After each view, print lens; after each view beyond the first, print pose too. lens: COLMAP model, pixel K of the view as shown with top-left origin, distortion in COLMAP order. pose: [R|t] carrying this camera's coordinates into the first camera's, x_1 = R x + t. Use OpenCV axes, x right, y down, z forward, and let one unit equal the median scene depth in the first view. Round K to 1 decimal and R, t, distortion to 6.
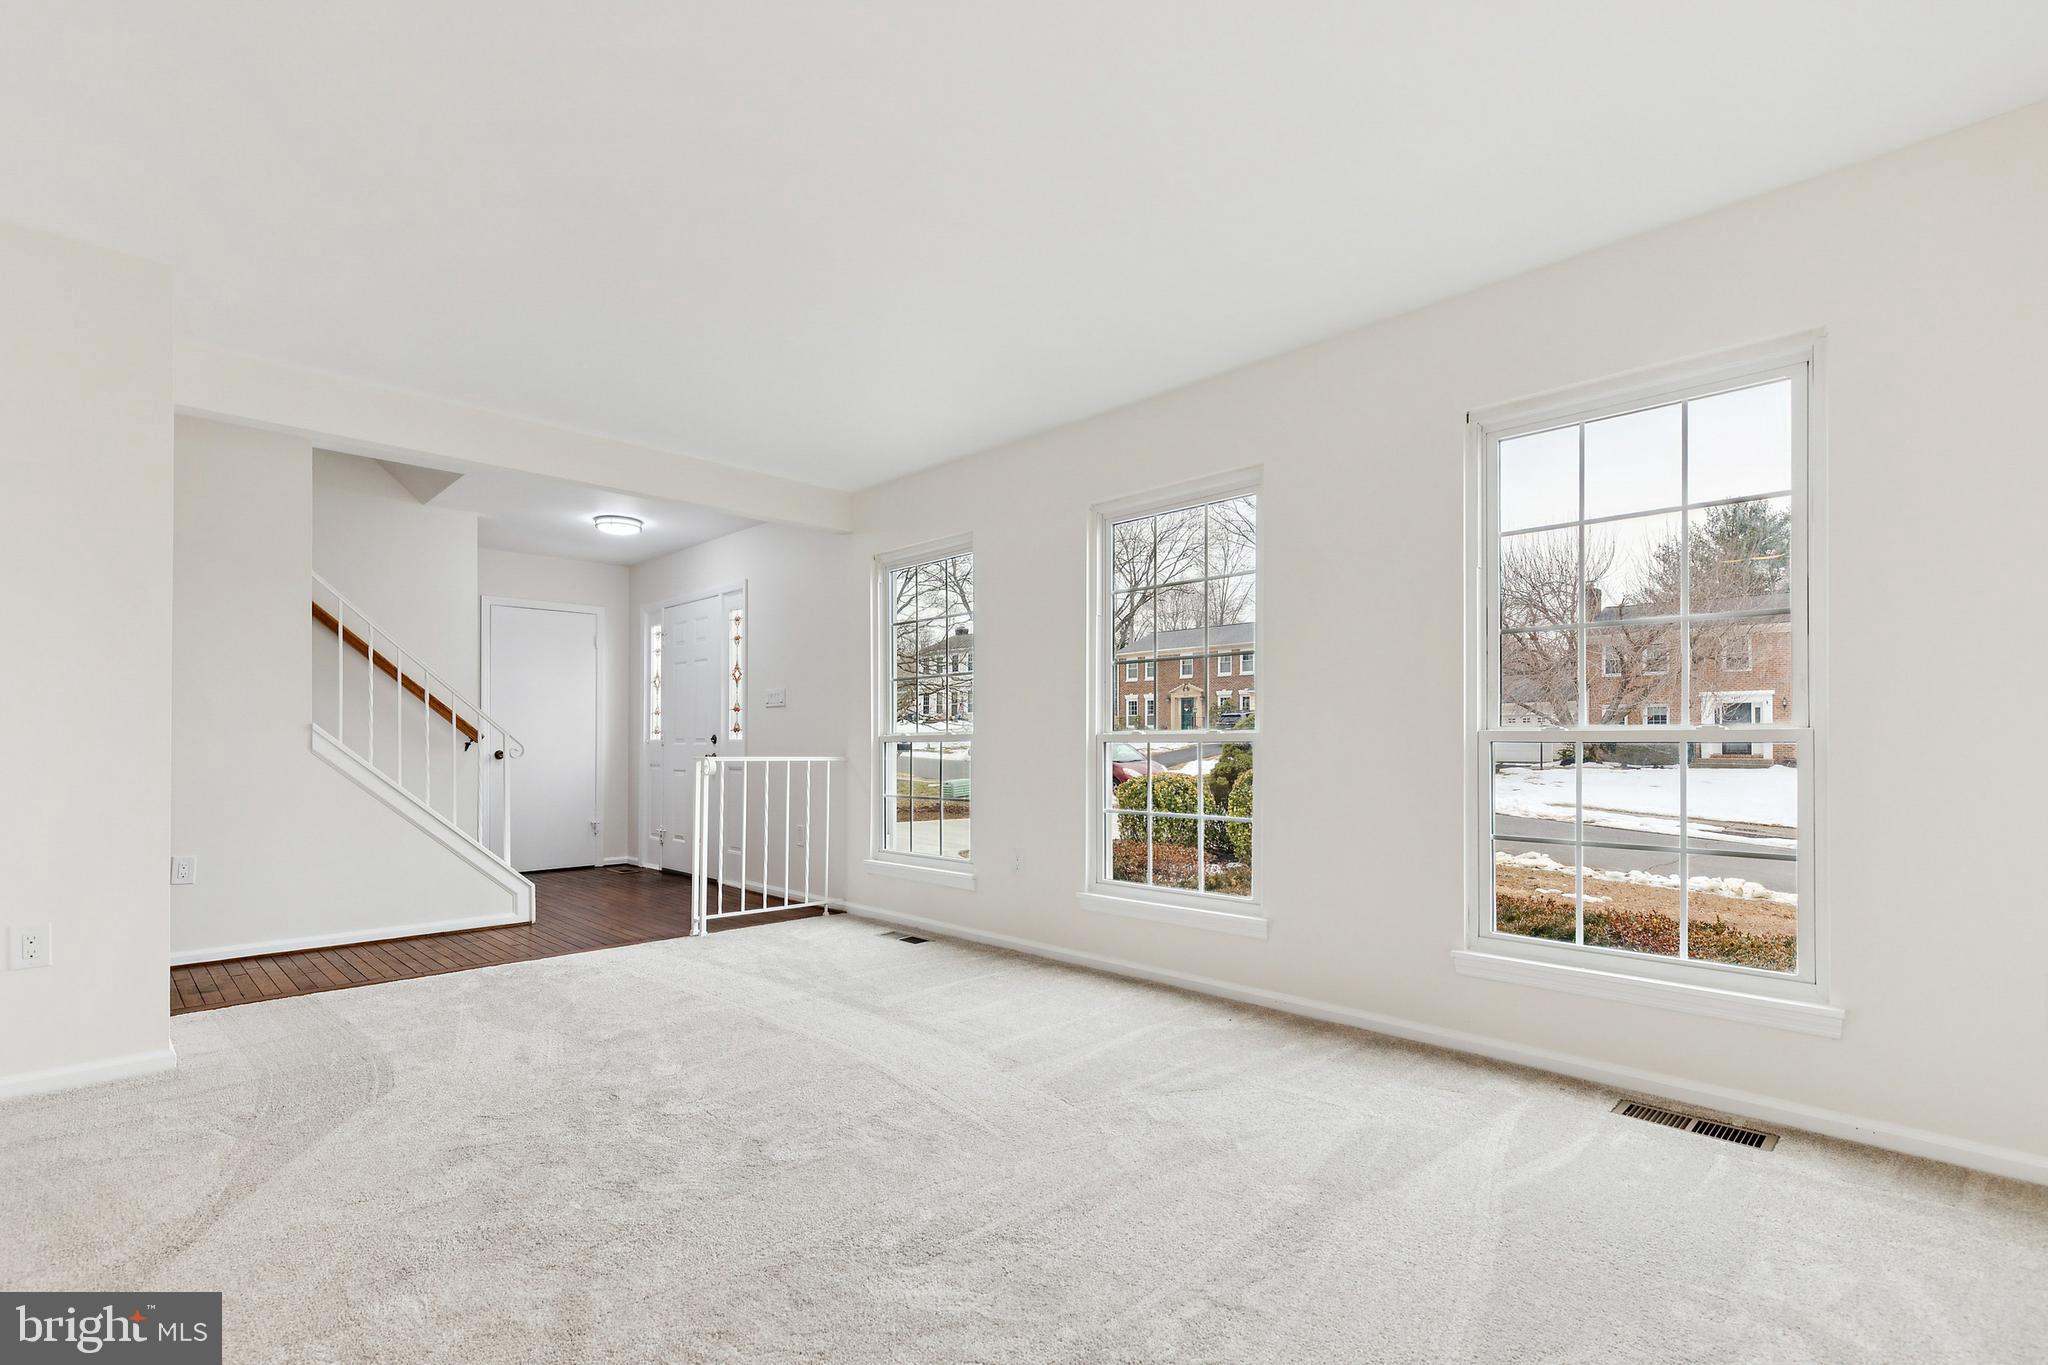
lens RADIAL K [[927.3, 0, 1028.4], [0, 927.3, 716.1], [0, 0, 1]] dist [0.000559, -0.000280]
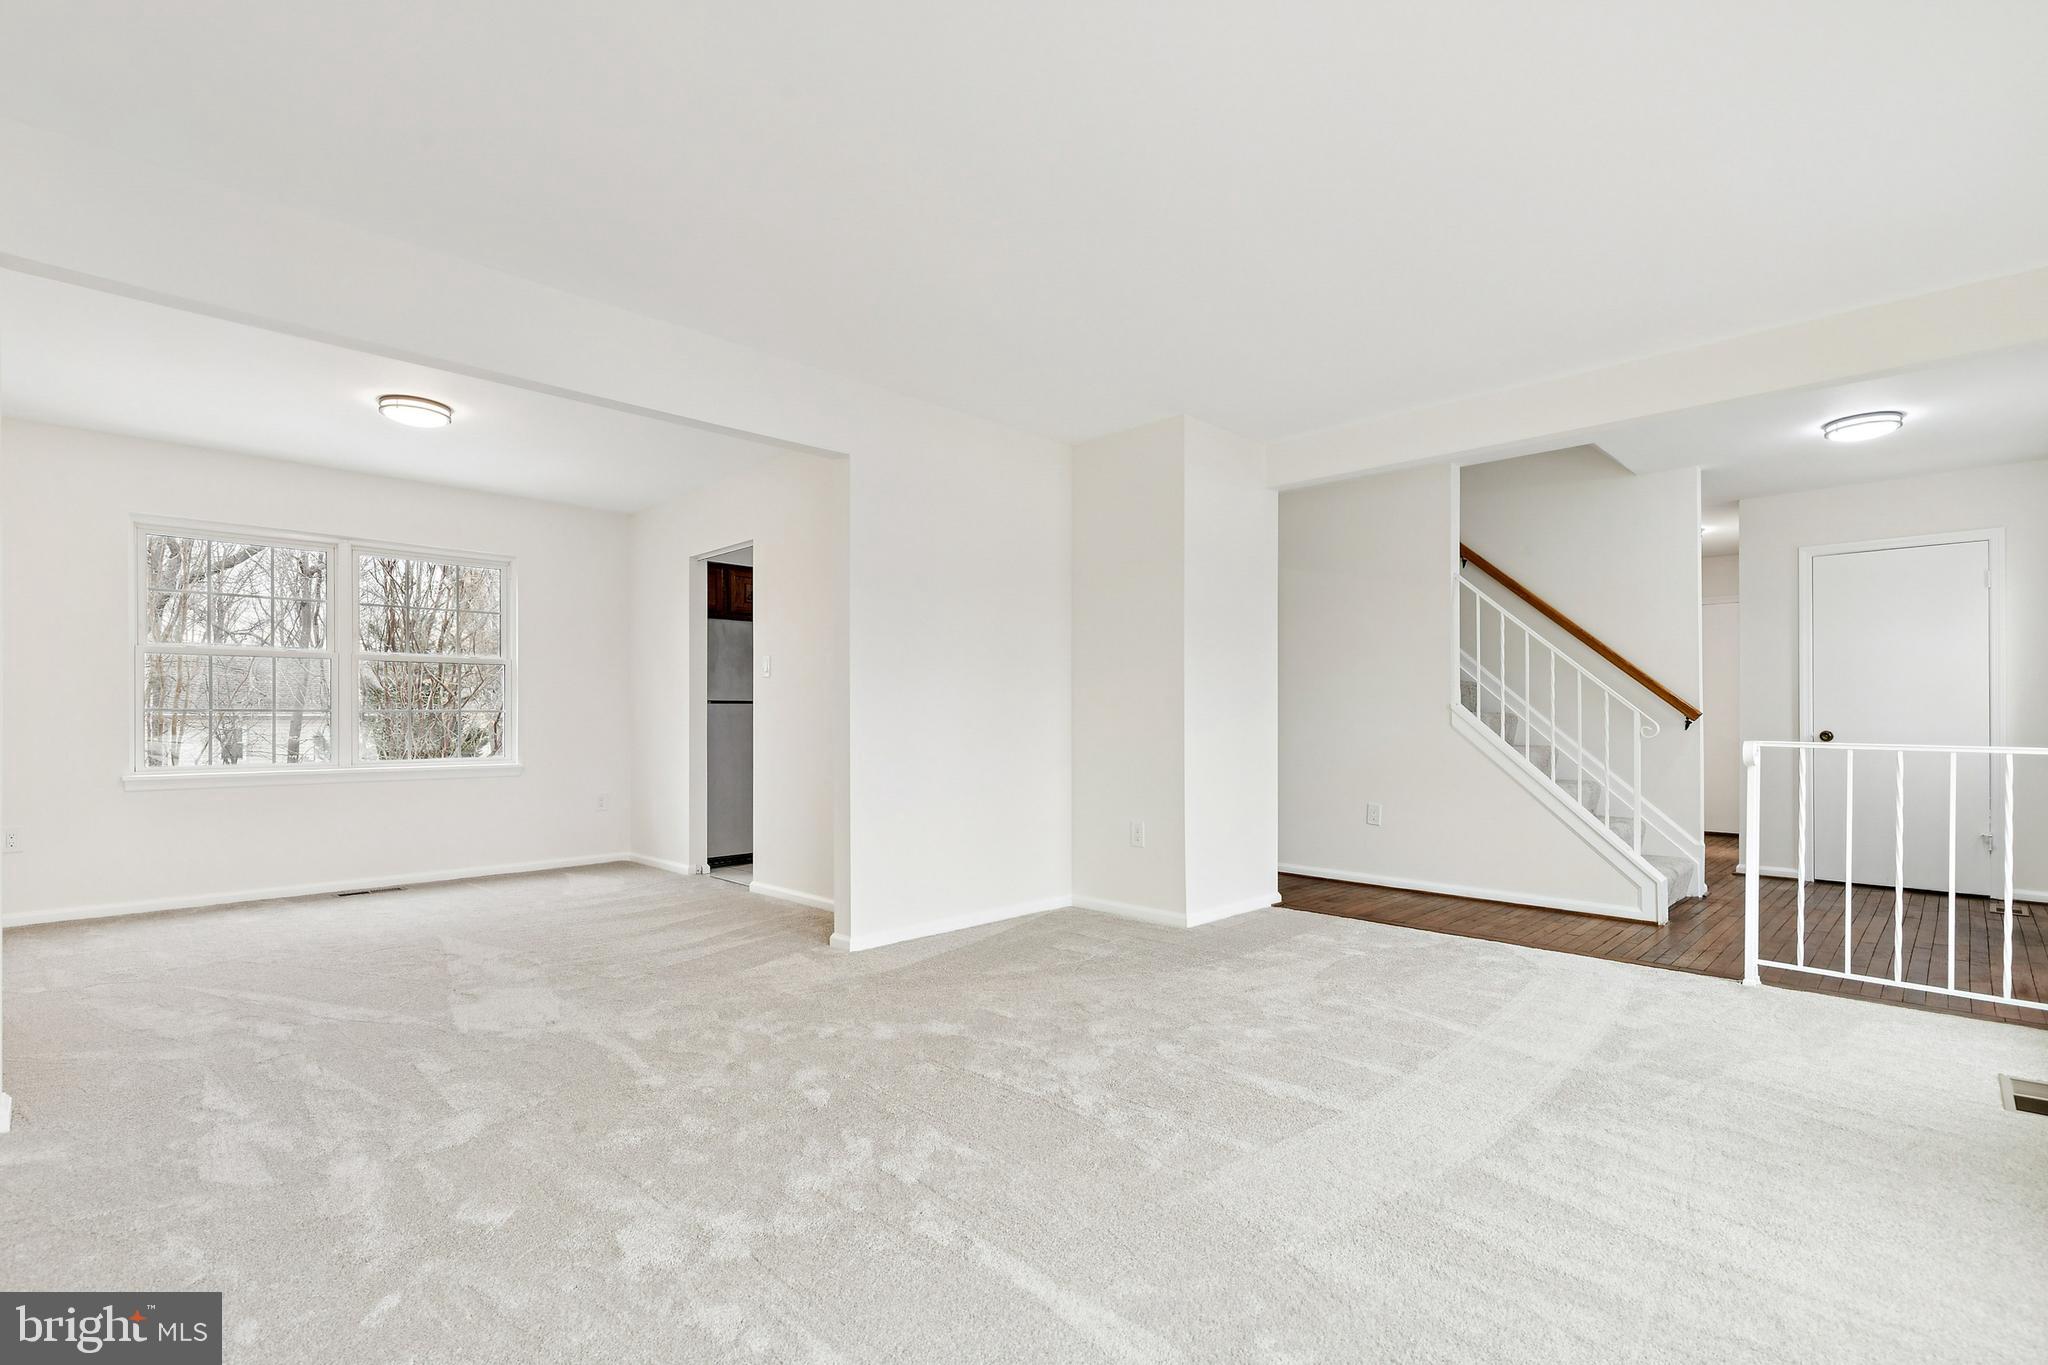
lens RADIAL K [[927.3, 0, 1028.4], [0, 927.3, 716.1], [0, 0, 1]] dist [0.000559, -0.000280]
pose [[0.001738, -0.003484, -0.999992, 0.439634], [0.026755, 0.999636, -0.003437, 0.013851], [0.999641, -0.026749, 0.001830, 0.503177]]
